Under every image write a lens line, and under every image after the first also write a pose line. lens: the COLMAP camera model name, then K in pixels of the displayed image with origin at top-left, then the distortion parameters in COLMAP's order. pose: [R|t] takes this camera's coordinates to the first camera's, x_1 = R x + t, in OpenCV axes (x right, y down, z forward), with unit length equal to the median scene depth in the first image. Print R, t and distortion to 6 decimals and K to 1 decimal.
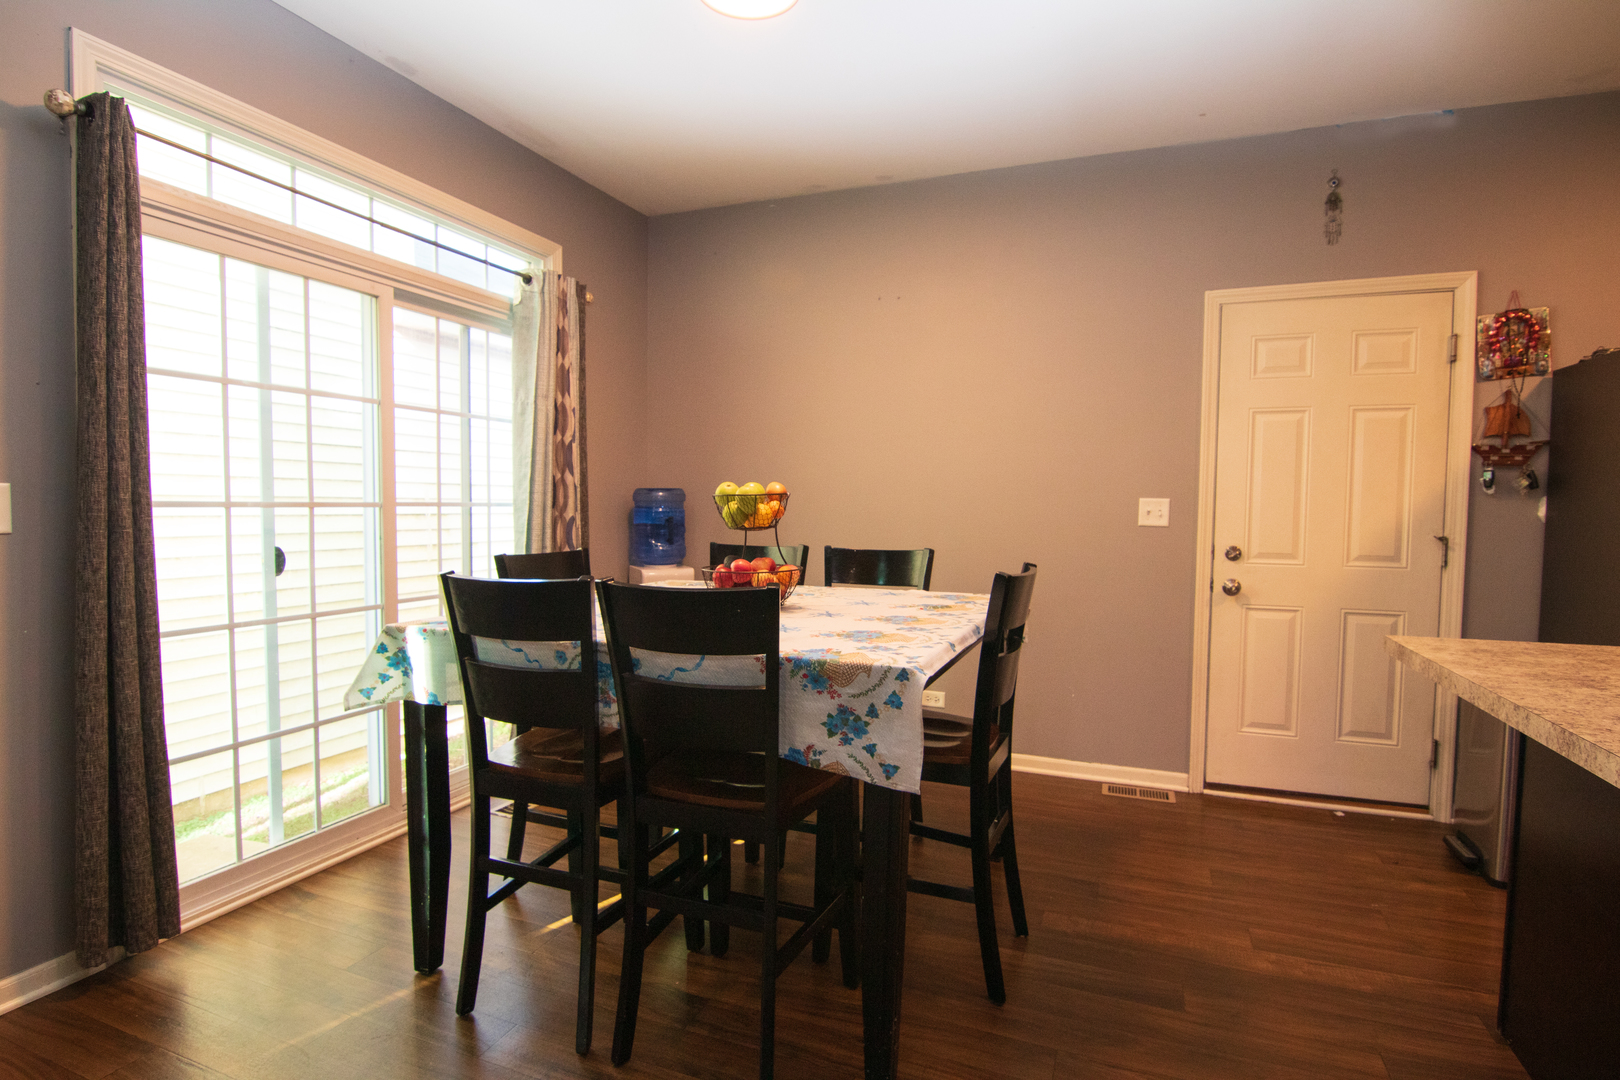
lens RADIAL K [[820.9, 0, 816.7], [0, 820.9, 550.6], [0, 0, 1]] dist [0.001485, -0.014692]
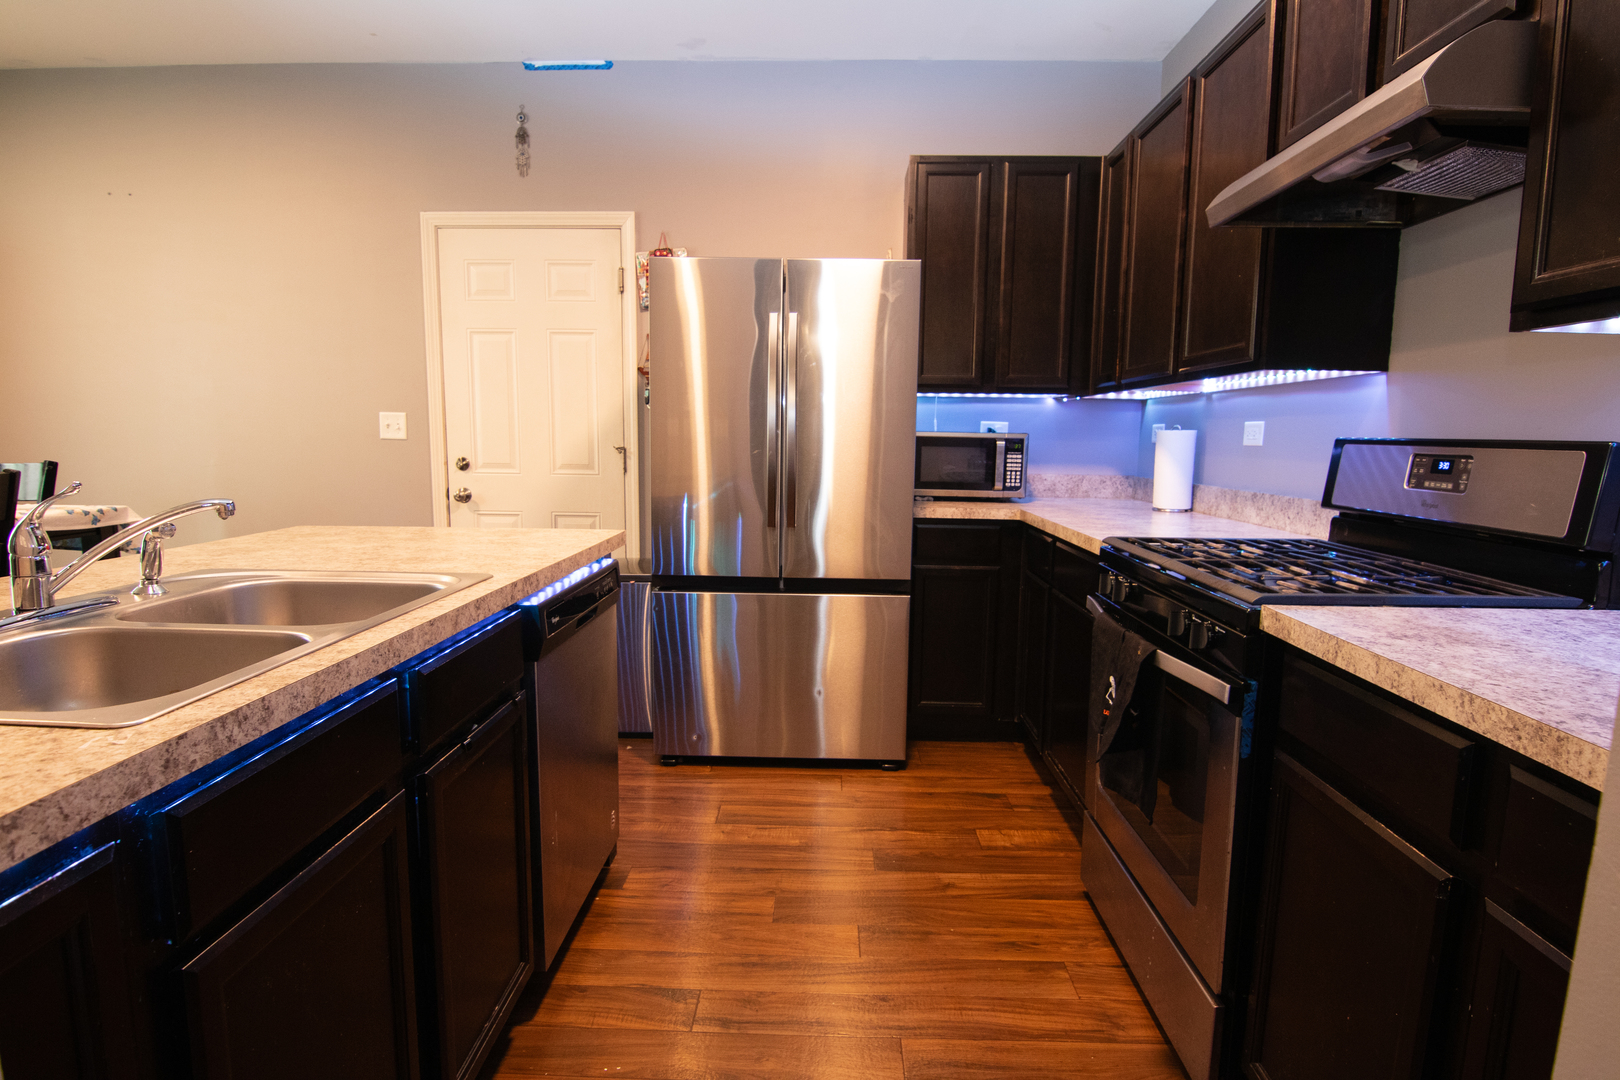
lens RADIAL K [[830.1, 0, 809.4], [0, 830.1, 533.9], [0, 0, 1]] dist [0.000979, -0.019358]
pose [[0.941258, -0.036974, 0.335658, 0.631770], [0.014590, 0.997512, 0.068968, 0.029296], [-0.337373, -0.060020, 0.939456, -0.197366]]
